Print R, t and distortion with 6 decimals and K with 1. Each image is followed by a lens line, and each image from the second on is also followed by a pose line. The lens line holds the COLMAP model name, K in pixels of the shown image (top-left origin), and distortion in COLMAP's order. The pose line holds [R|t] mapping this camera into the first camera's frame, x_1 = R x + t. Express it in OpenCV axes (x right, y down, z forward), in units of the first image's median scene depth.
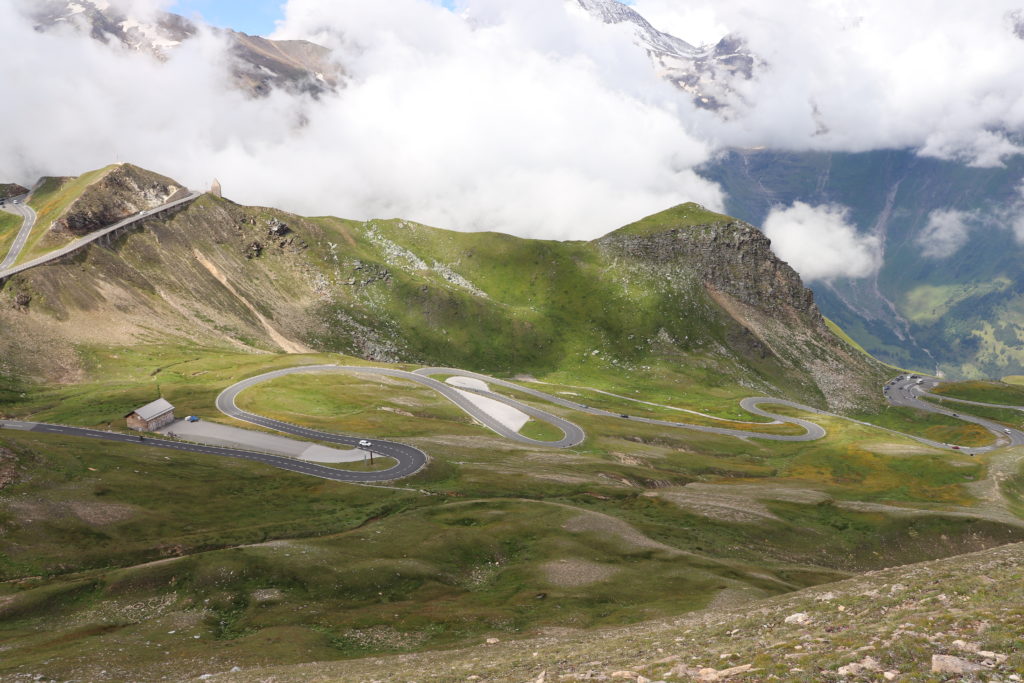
lens RADIAL K [[861.9, 0, 507.9], [0, 861.9, 361.4], [0, 0, 1]] dist [-0.166364, 0.166732]
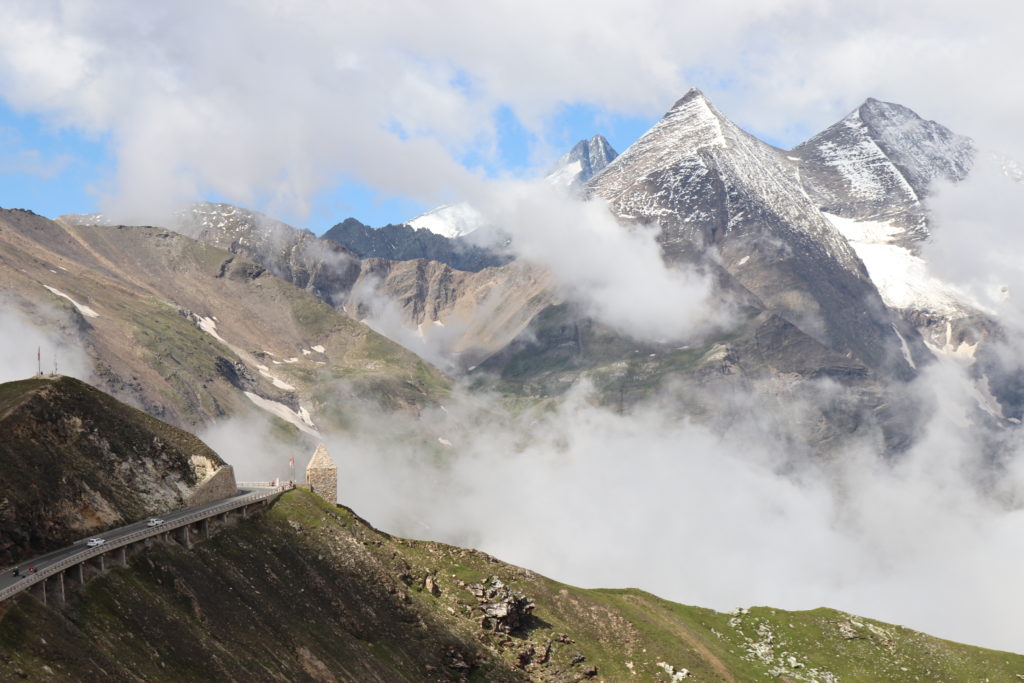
lens RADIAL K [[2471.7, 0, 528.5], [0, 2471.7, 330.6], [0, 0, 1]] dist [0.499986, 0.000000]
pose [[0.999229, 0.006790, -0.038674, -0.238123], [-0.019383, 0.941865, -0.335431, 0.055848], [0.034149, 0.335922, 0.941271, 0.108118]]
